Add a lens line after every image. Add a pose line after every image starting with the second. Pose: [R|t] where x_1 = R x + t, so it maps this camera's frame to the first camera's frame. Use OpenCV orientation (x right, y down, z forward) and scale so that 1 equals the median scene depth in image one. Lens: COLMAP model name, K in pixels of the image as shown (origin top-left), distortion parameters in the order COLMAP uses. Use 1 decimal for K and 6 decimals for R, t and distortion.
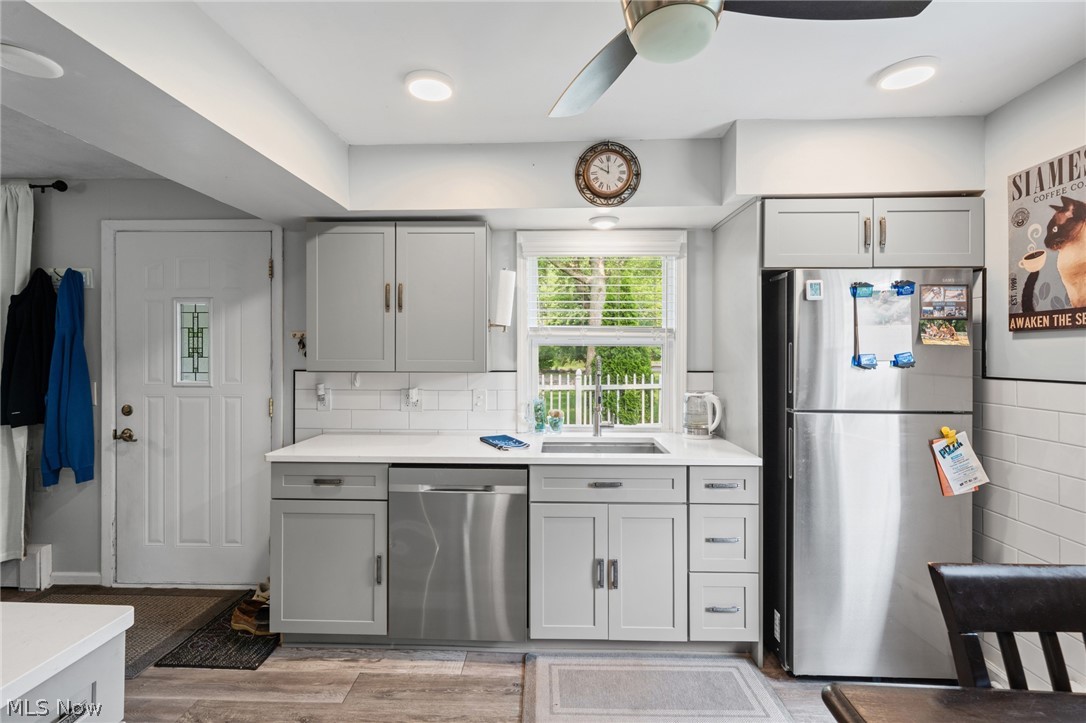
lens RADIAL K [[519.0, 0, 538.5], [0, 519.0, 355.5], [0, 0, 1]] dist [0.004801, 0.000523]
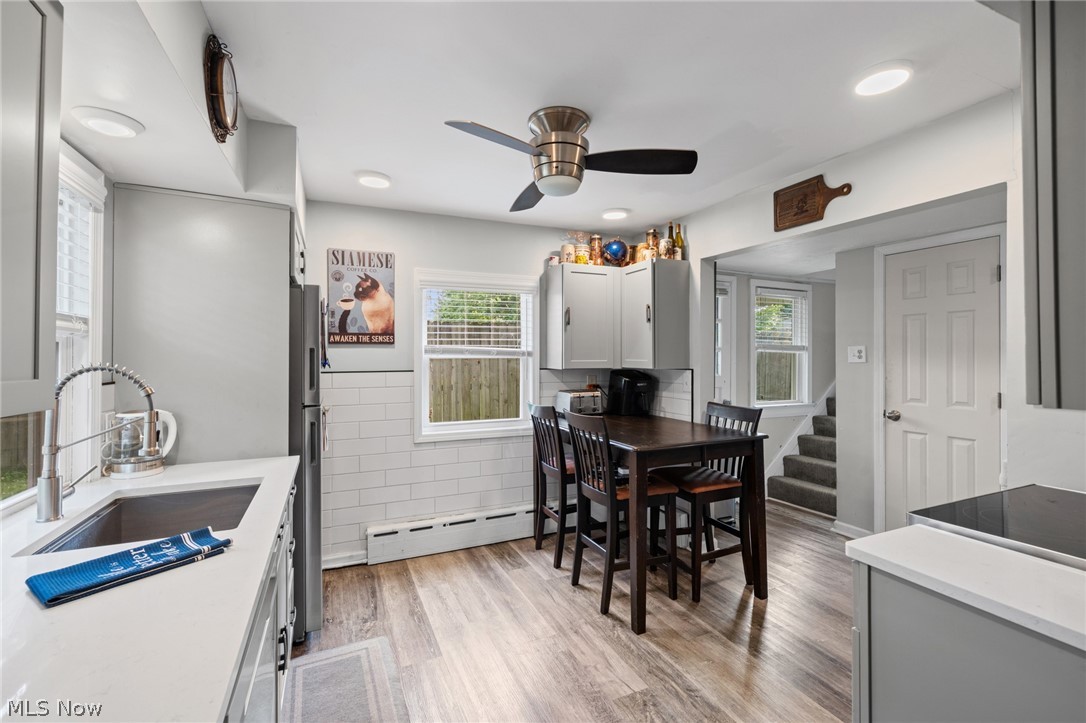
lens RADIAL K [[468.9, 0, 543.6], [0, 468.9, 356.0], [0, 0, 1]] dist [-0.001946, -0.000215]
pose [[-0.454190, 0.001357, 0.890904, -0.763465], [0.004118, 0.999991, 0.000576, -0.004029], [-0.890895, 0.003930, -0.454191, 1.148179]]
